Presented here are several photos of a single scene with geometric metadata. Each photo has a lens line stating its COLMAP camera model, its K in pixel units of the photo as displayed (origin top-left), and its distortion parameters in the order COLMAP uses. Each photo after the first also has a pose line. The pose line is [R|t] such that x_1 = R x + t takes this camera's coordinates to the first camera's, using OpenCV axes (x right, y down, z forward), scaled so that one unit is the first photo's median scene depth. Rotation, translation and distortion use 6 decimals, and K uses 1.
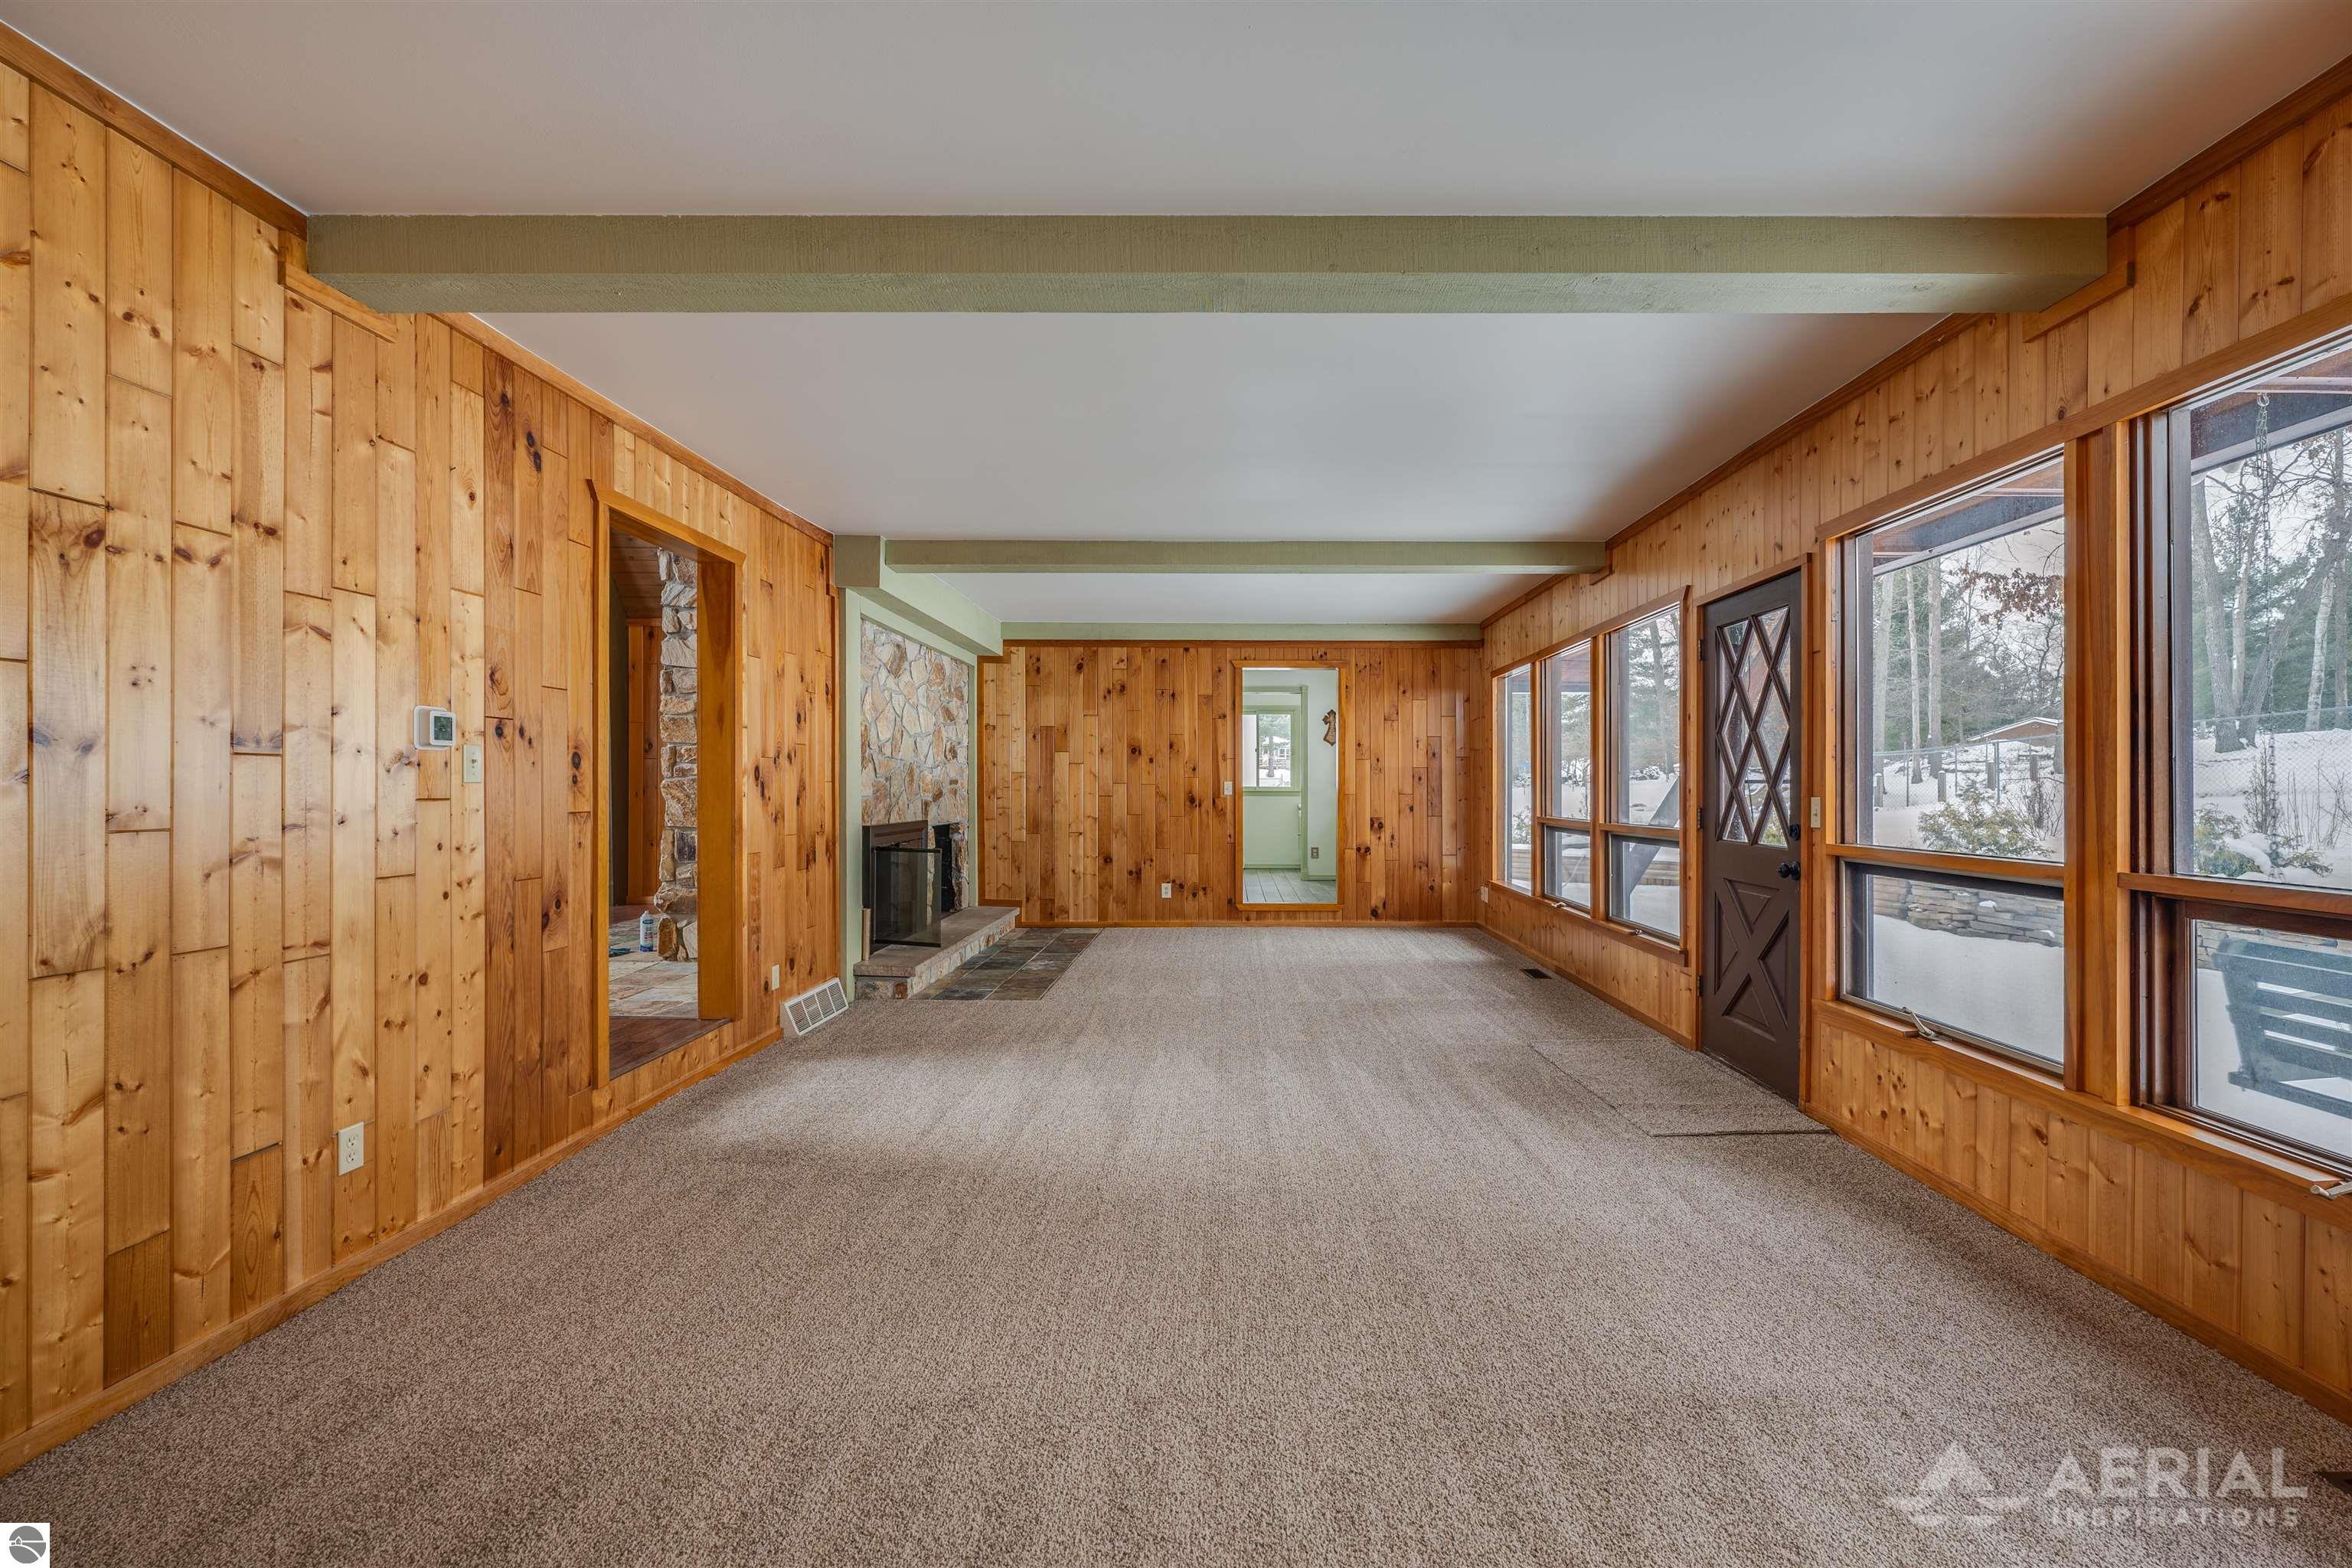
lens RADIAL K [[964.5, 0, 1177.9], [0, 964.5, 782.9], [0, 0, 1]] dist [-0.000193, -0.000114]
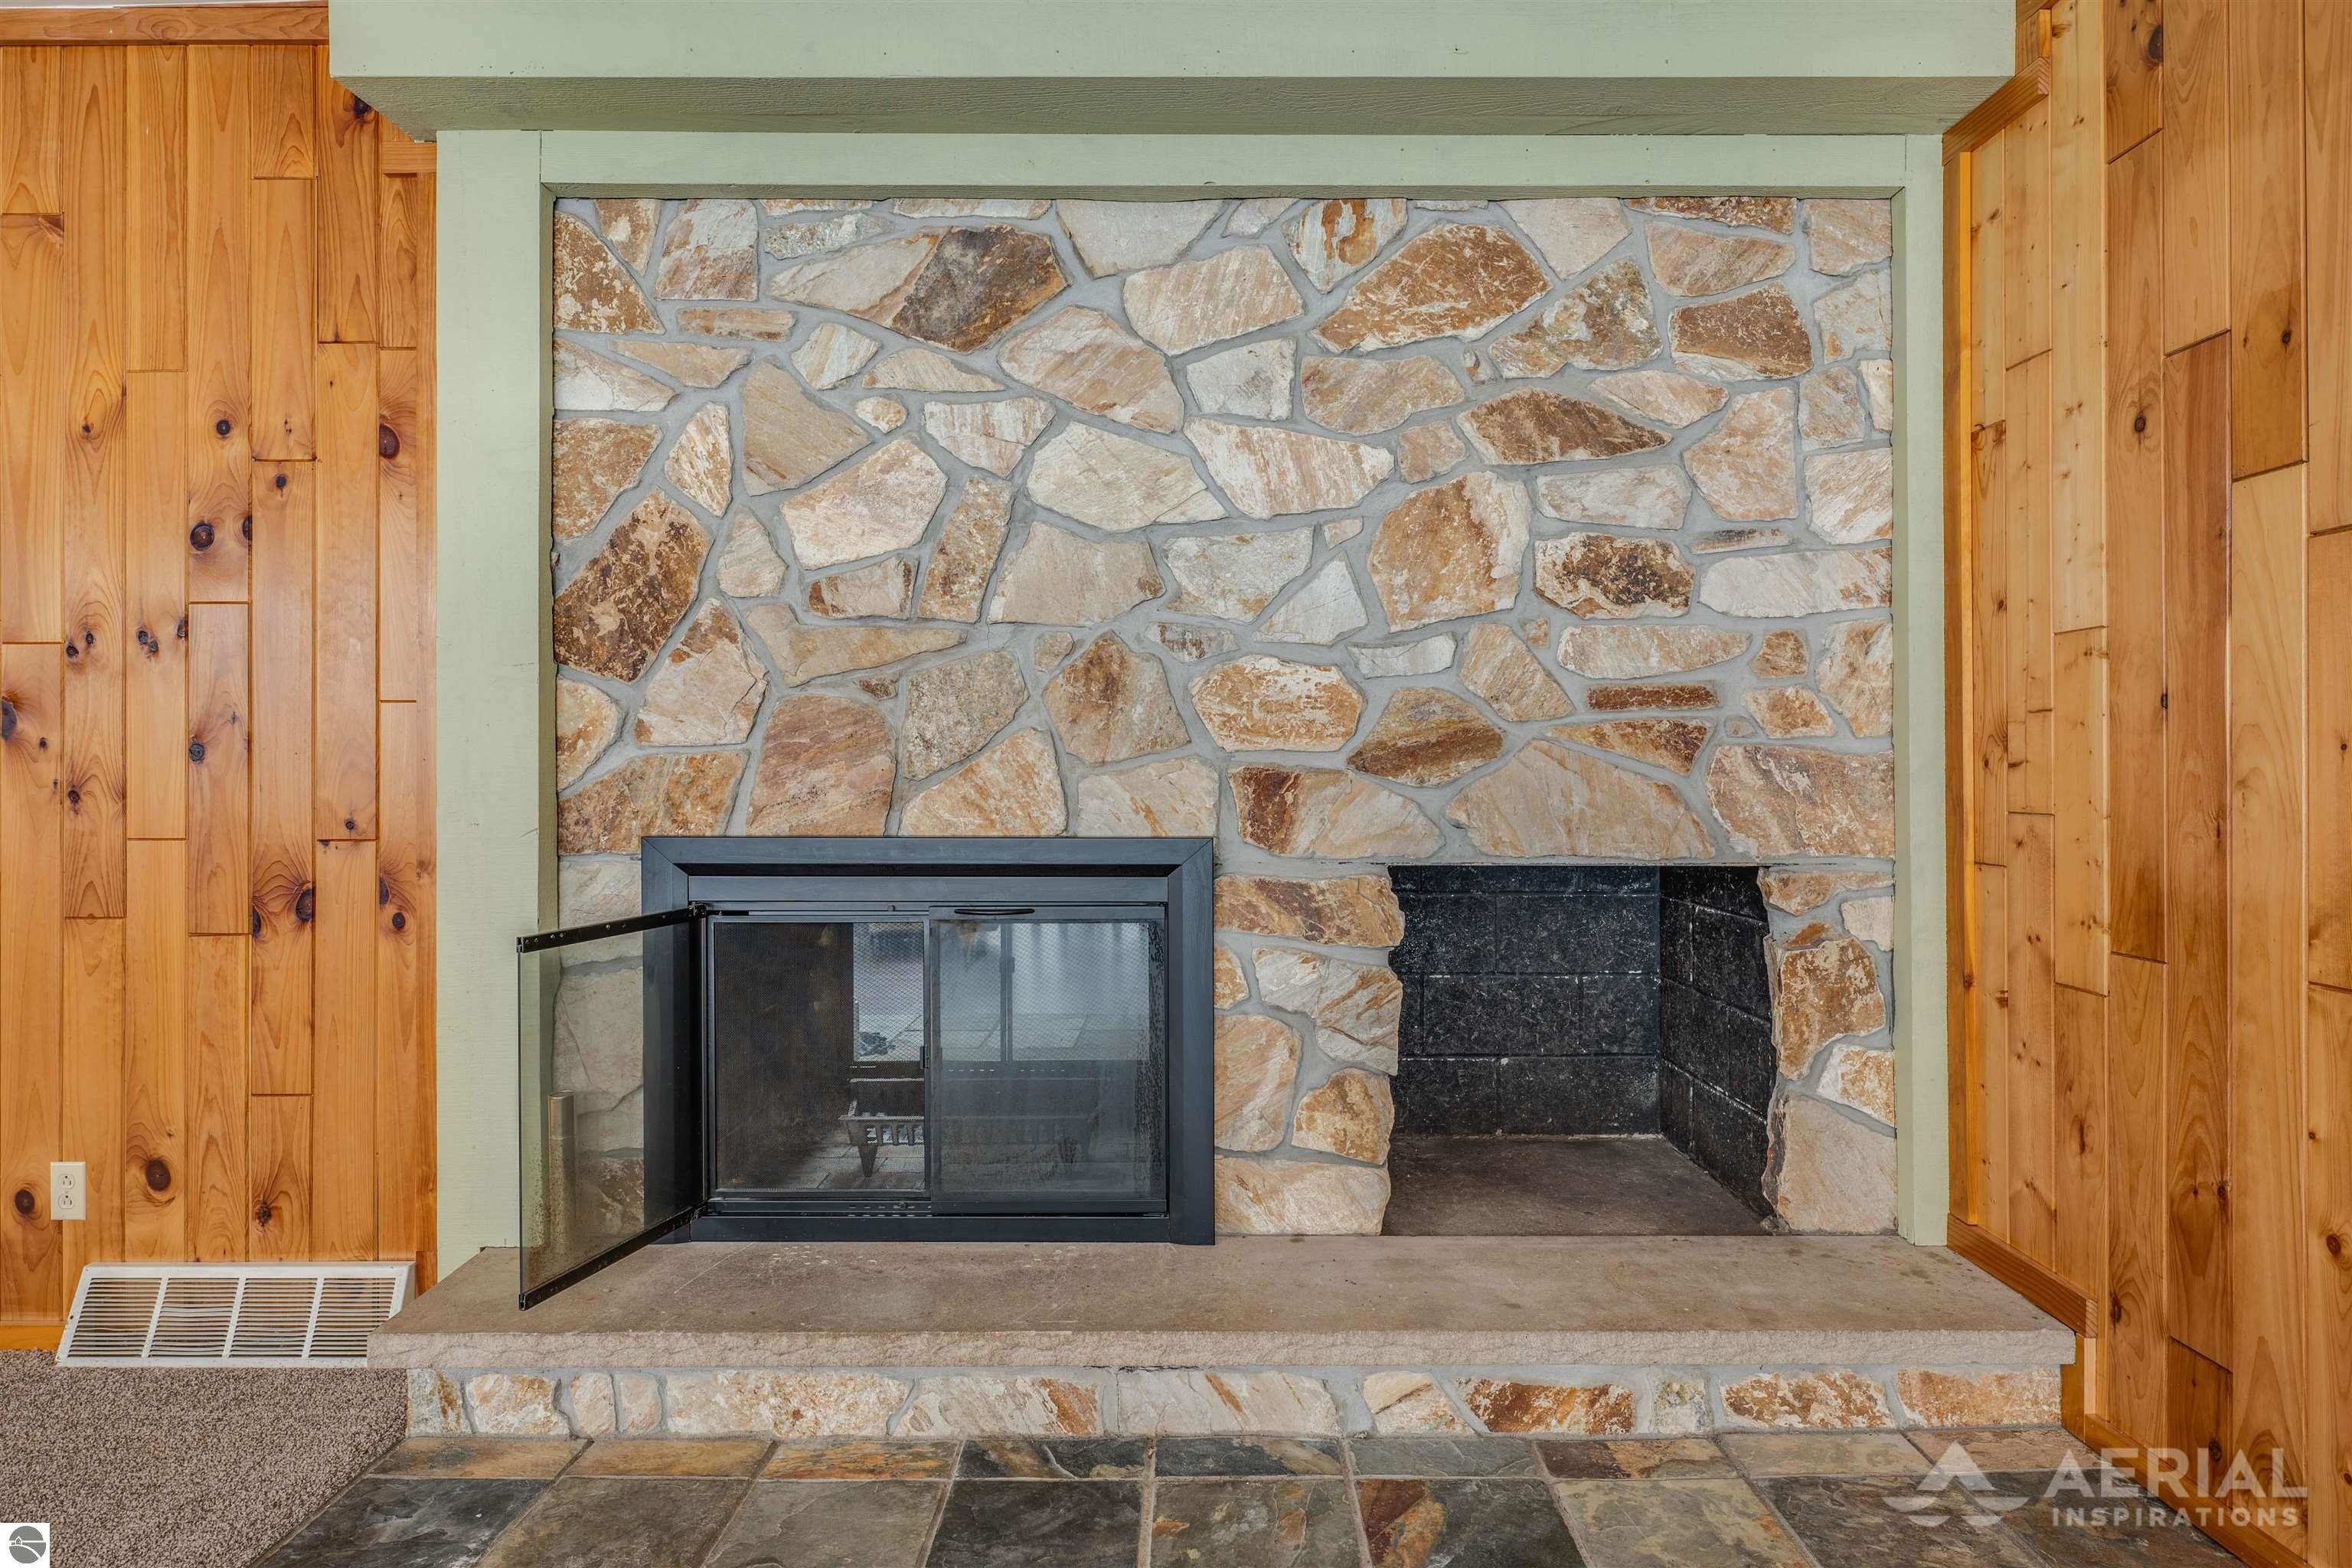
lens RADIAL K [[1241.8, 0, 1176.1], [0, 1241.8, 782.5], [0, 0, 1]] dist [0.003514, 0.000315]
pose [[0.068262, 0.002795, -0.997664, 0.071593], [0.002035, 0.999994, 0.002941, 0.018445], [0.997665, -0.002231, 0.068256, 0.804943]]
